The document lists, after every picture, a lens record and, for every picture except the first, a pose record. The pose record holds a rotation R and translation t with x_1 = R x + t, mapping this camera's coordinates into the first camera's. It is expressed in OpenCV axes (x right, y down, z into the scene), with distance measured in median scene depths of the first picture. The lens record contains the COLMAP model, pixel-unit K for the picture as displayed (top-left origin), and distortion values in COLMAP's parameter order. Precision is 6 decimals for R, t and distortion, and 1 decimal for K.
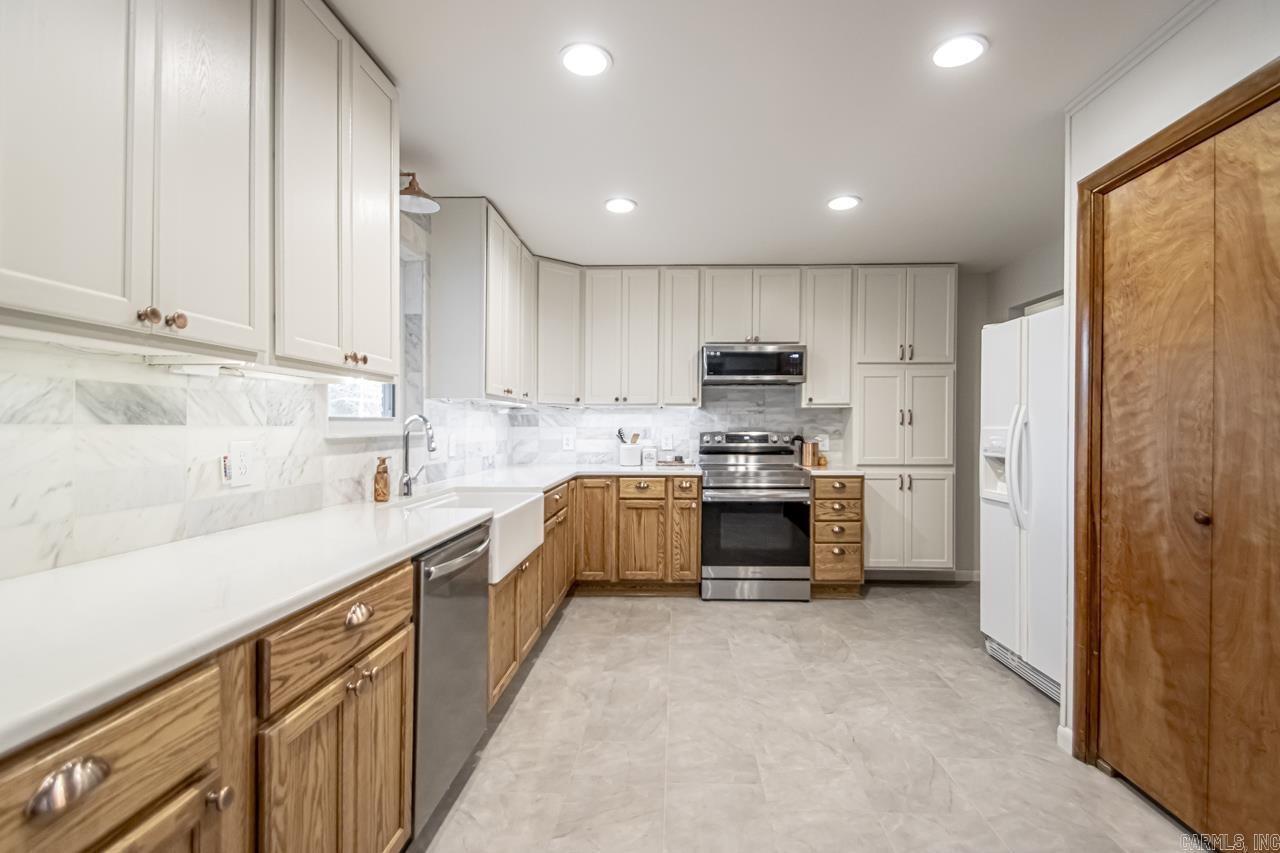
lens RADIAL K [[604.8, 0, 656.9], [0, 604.8, 433.3], [0, 0, 1]] dist [0.024021, -0.019795]
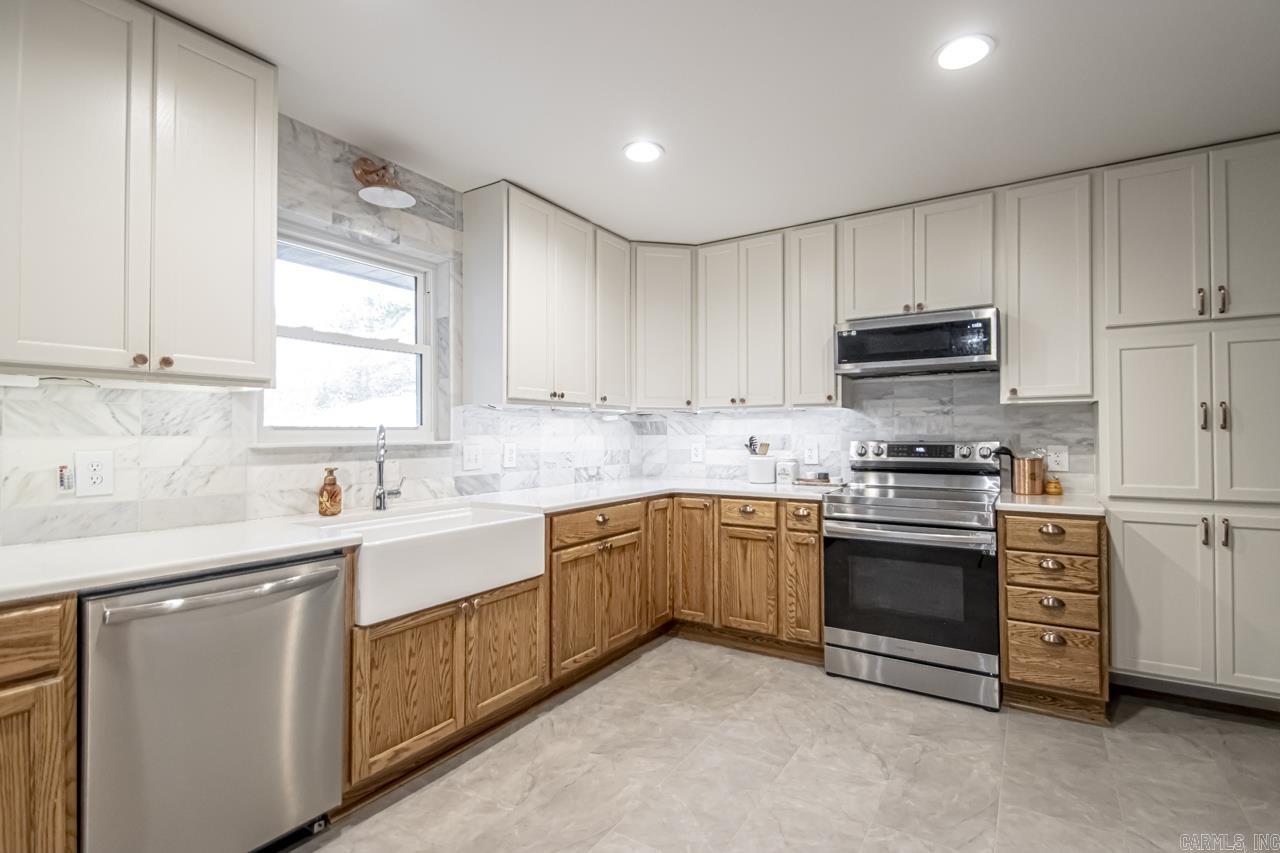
lens RADIAL K [[595.4, 0, 636.3], [0, 595.4, 430.1], [0, 0, 1]] dist [0.027885, -0.019646]
pose [[0.856160, -0.007861, -0.516650, 0.281582], [-0.001901, 0.999830, -0.018362, -0.002357], [0.516707, 0.016703, 0.856000, 0.293660]]
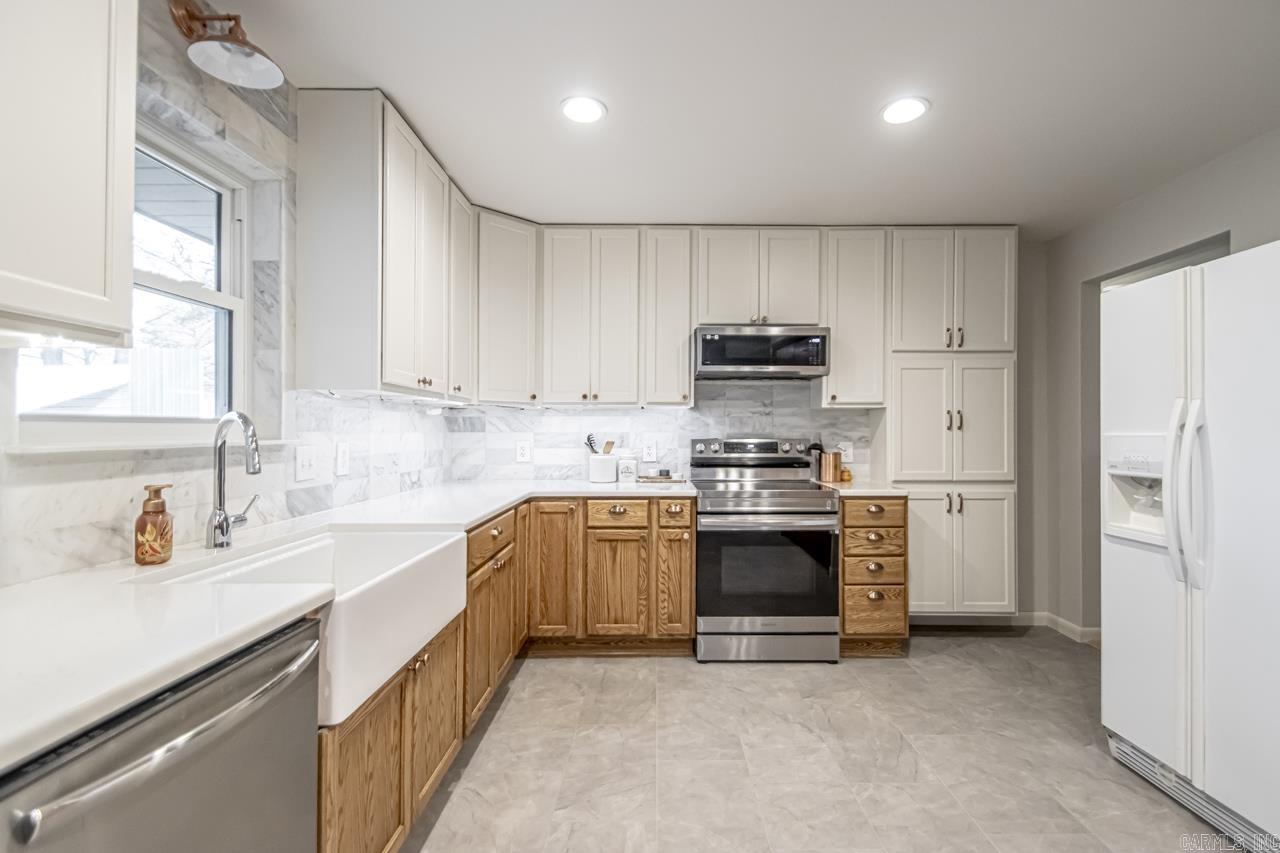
lens RADIAL K [[604.8, 0, 656.9], [0, 604.8, 433.3], [0, 0, 1]] dist [0.024021, -0.019795]
pose [[0.999349, -0.000495, 0.036066, -0.002775], [0.000847, 0.999952, -0.009752, -0.002411], [-0.036059, 0.009776, 0.999302, 0.270430]]
